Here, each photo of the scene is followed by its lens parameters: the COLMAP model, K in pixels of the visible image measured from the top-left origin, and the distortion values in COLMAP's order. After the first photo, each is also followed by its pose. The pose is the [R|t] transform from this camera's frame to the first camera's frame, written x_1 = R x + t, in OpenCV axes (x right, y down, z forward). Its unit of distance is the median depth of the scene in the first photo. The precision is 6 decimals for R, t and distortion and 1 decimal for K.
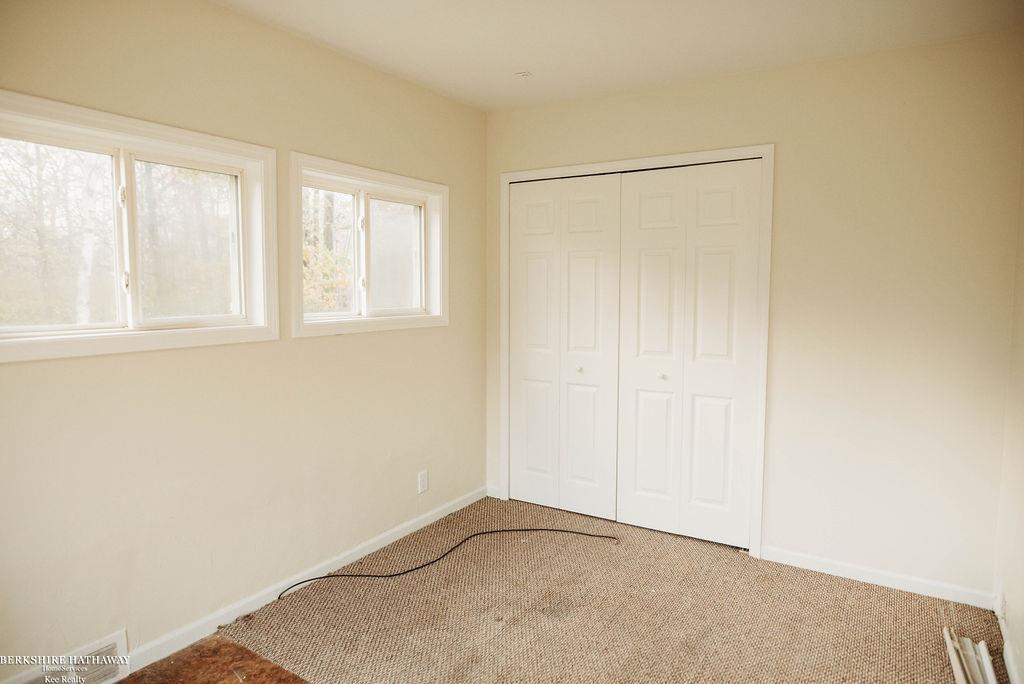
lens RADIAL K [[611.2, 0, 512.0], [0, 611.2, 342.0], [0, 0, 1]] dist [-0.021336, 0.001061]
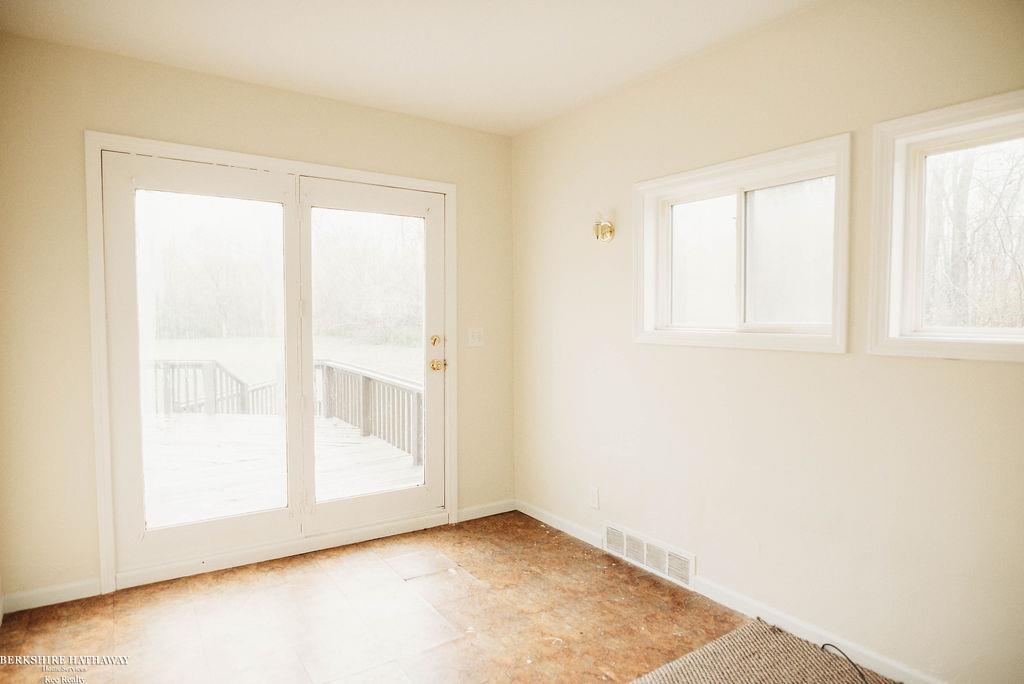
lens RADIAL K [[611.2, 0, 512.0], [0, 611.2, 342.0], [0, 0, 1]] dist [-0.021336, 0.001061]
pose [[-0.408373, 0.043333, -0.911786, 0.644430], [-0.075017, 0.993901, 0.080835, -0.059132], [0.909727, 0.101410, -0.402632, 1.010098]]
